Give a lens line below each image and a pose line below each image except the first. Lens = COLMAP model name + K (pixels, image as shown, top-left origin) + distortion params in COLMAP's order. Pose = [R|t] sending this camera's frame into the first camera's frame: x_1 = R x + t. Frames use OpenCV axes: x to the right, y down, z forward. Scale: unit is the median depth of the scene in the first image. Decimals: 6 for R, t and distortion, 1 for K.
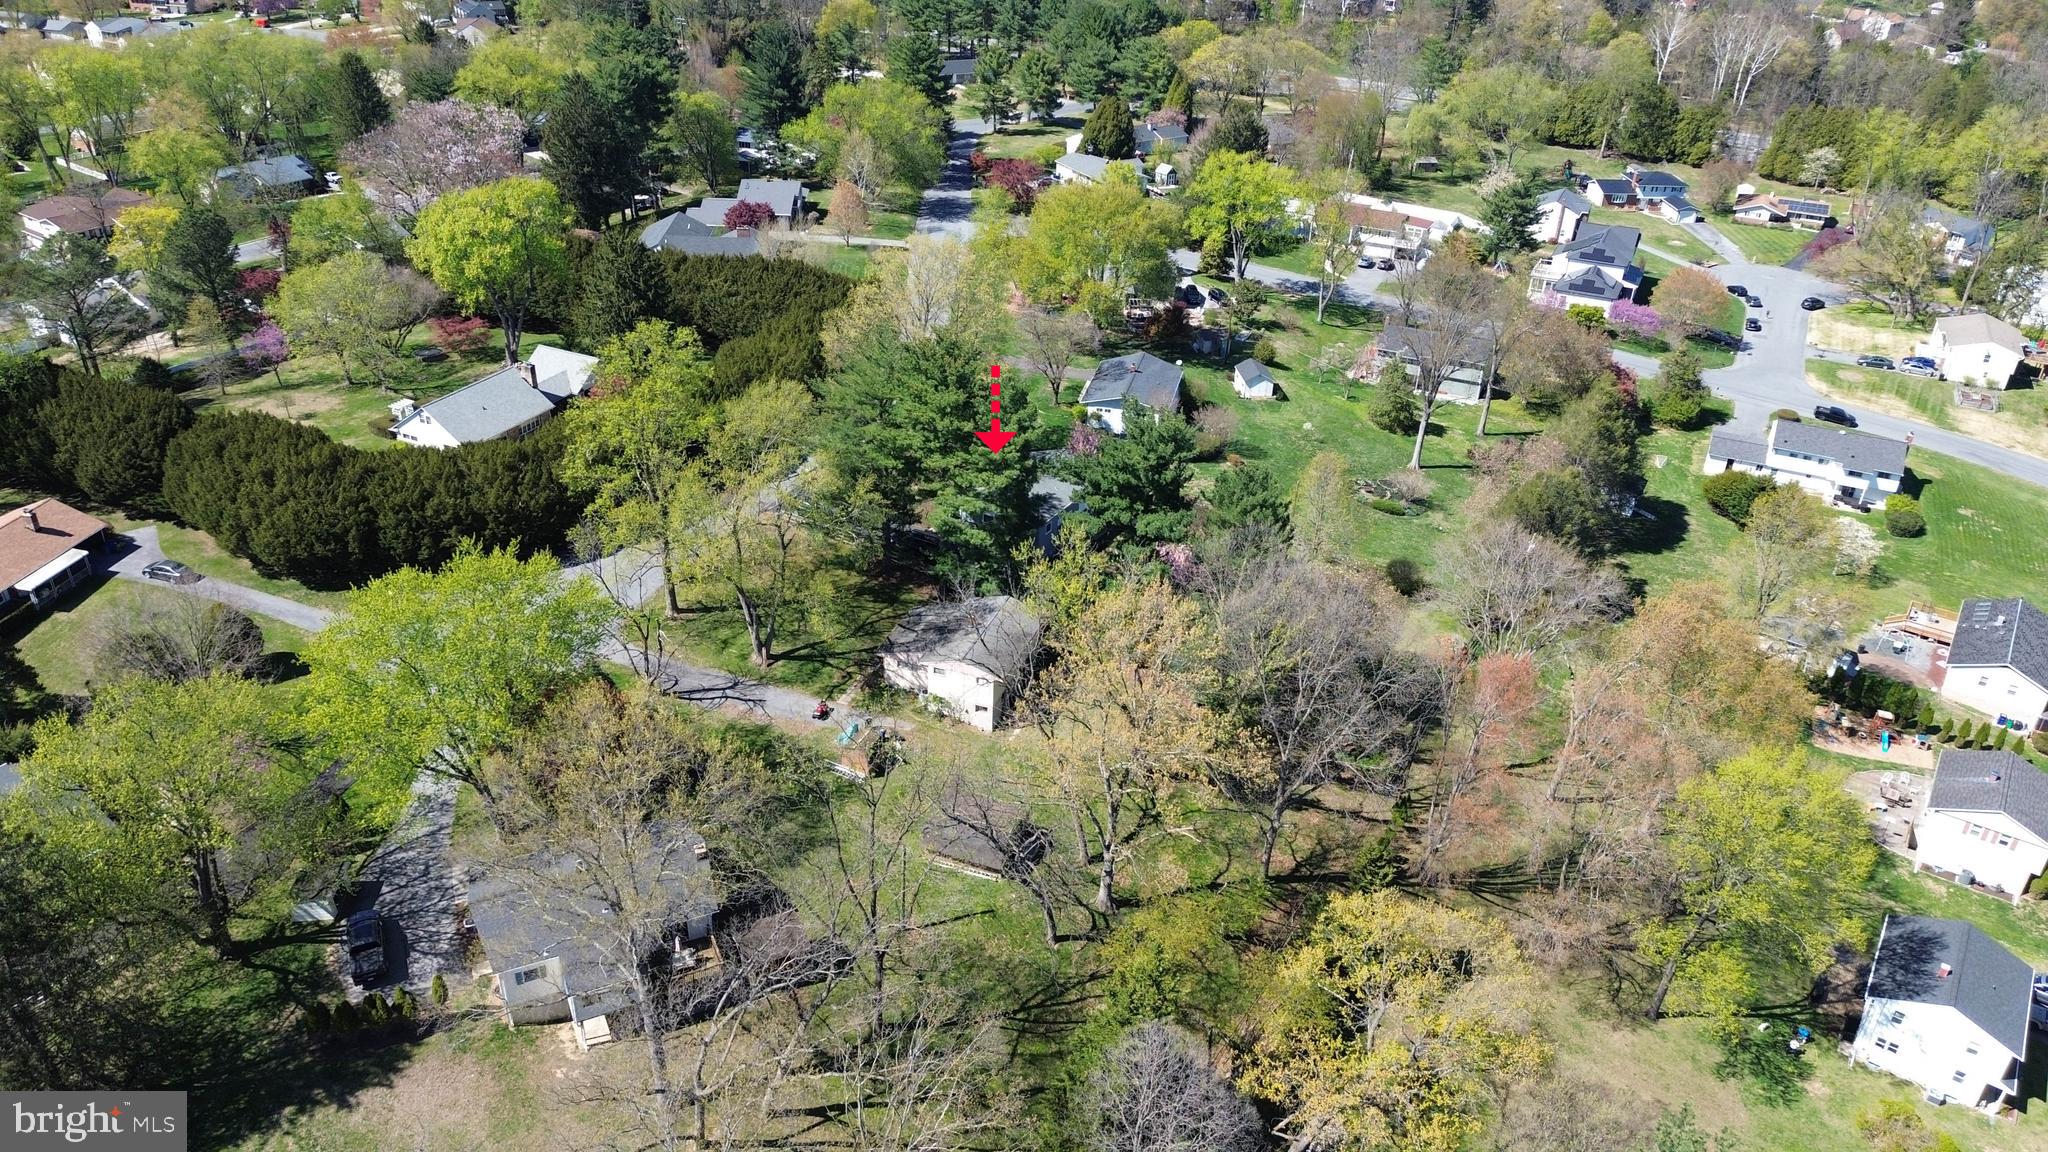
lens RADIAL K [[1444.7, 0, 1024.0], [0, 1444.7, 576.0], [0, 0, 1]] dist [0.068027, -0.072099]
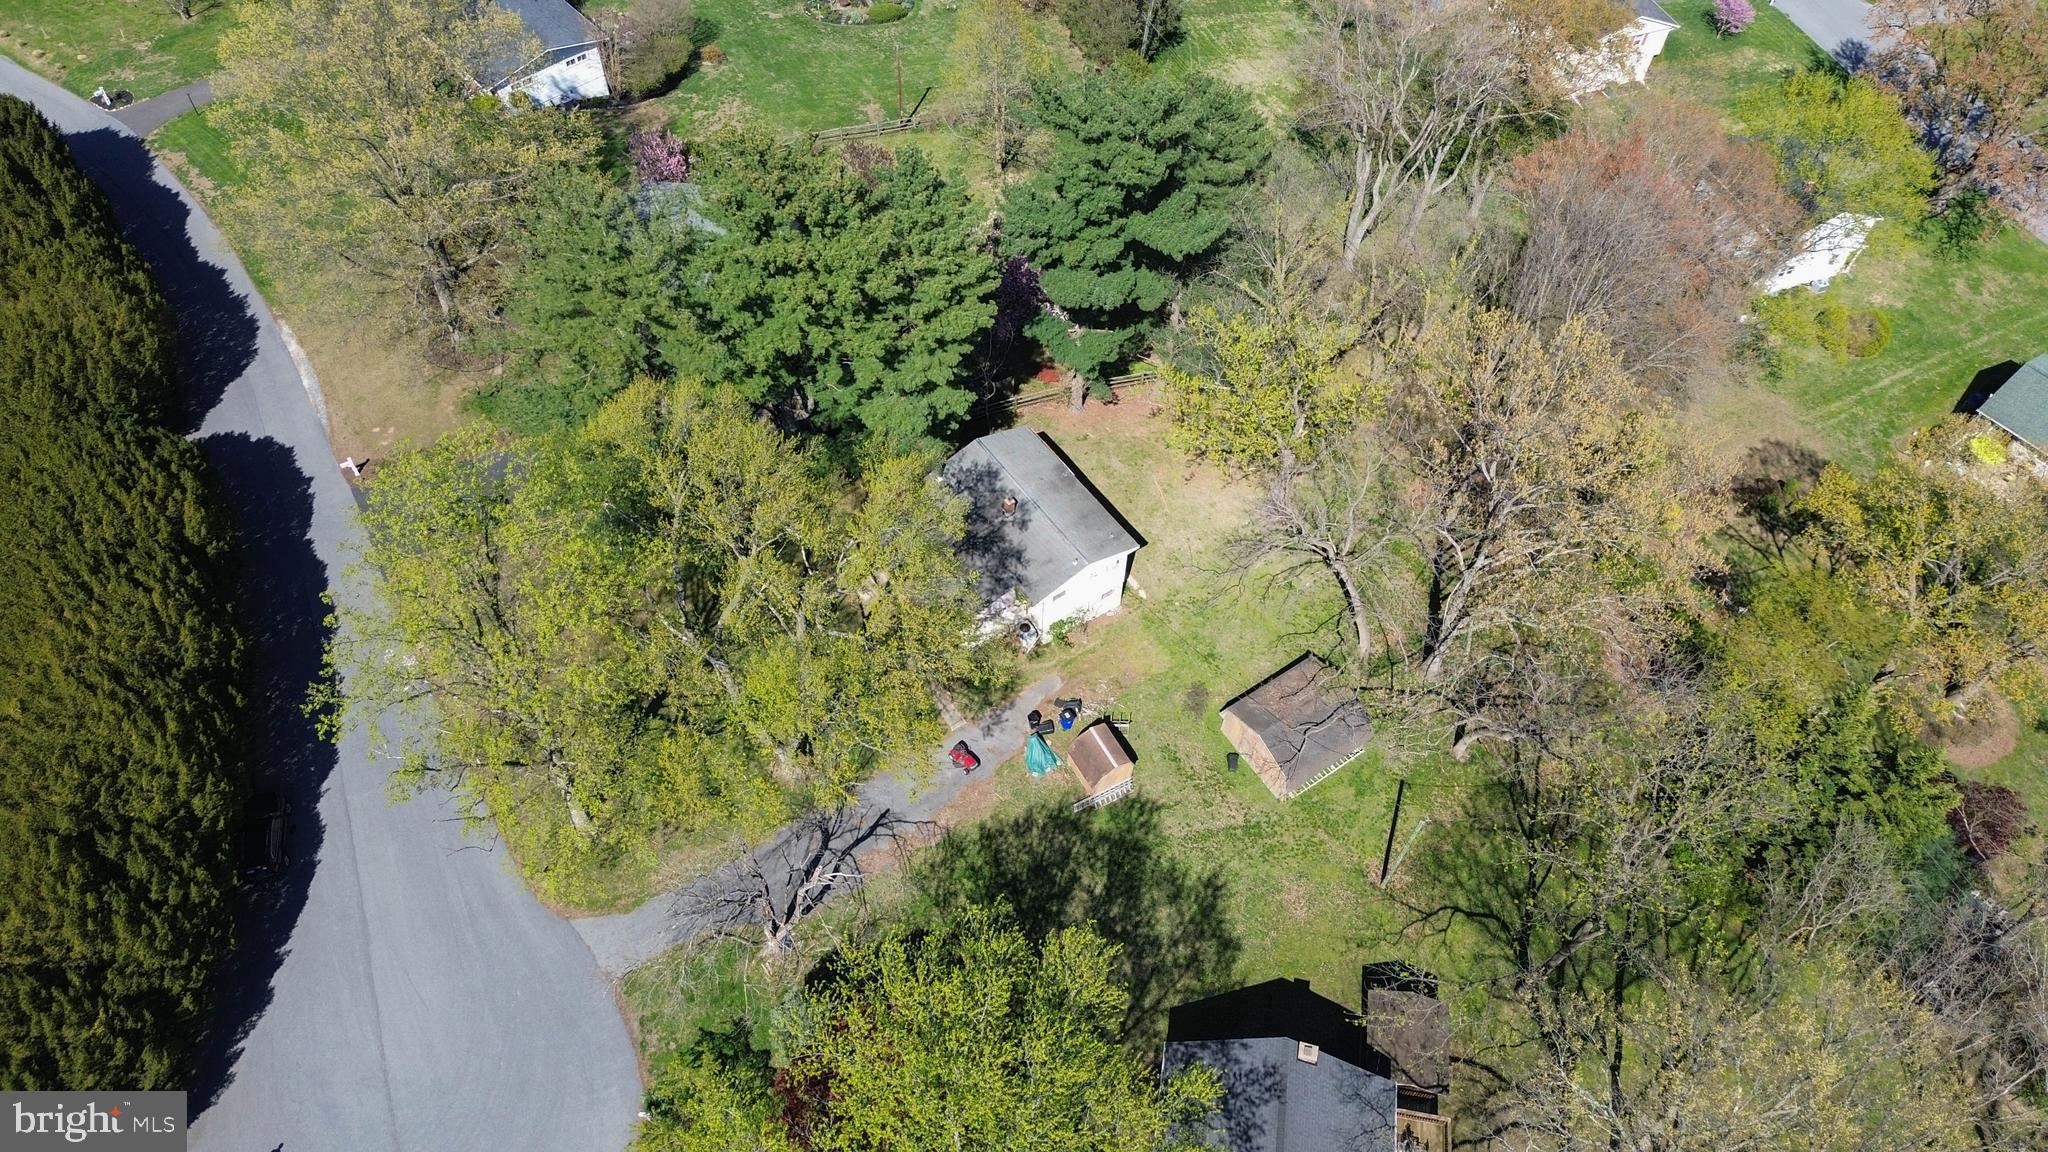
lens RADIAL K [[1433.3, 0, 1015.6], [0, 1433.3, 576.3], [0, 0, 1]] dist [0.108288, -0.133601]
pose [[0.576194, -0.672321, 0.464742, -0.252813], [0.402400, 0.728288, 0.554681, -0.217031], [-0.711390, -0.132591, 0.690177, 0.361639]]
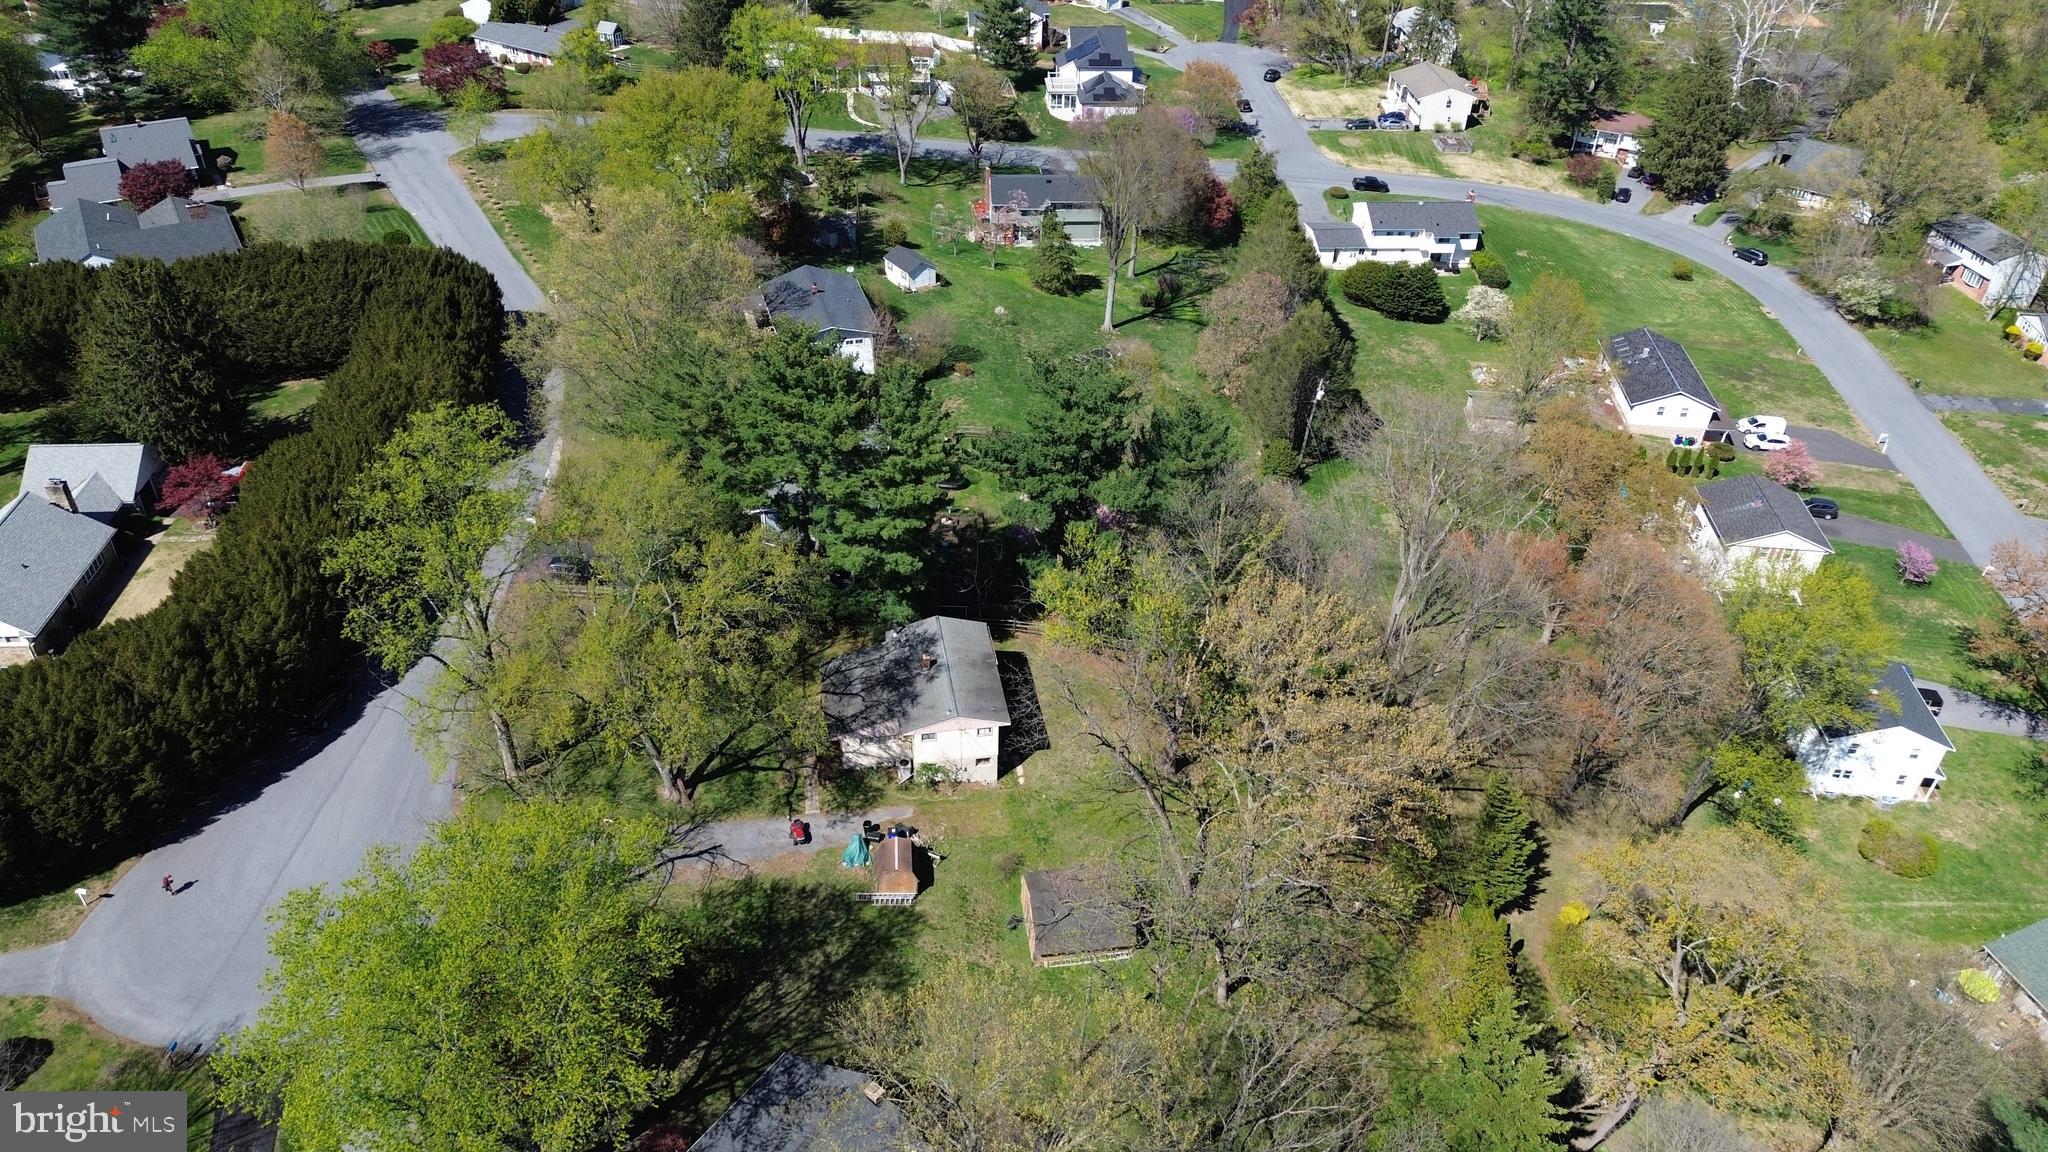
lens RADIAL K [[1444.7, 0, 1024.0], [0, 1444.7, 576.0], [0, 0, 1]] dist [0.068027, -0.072099]
pose [[0.869055, -0.295763, 0.396570, -0.205911], [0.244479, 0.953645, 0.175471, -0.100878], [-0.430085, -0.055541, 0.901078, 0.159158]]
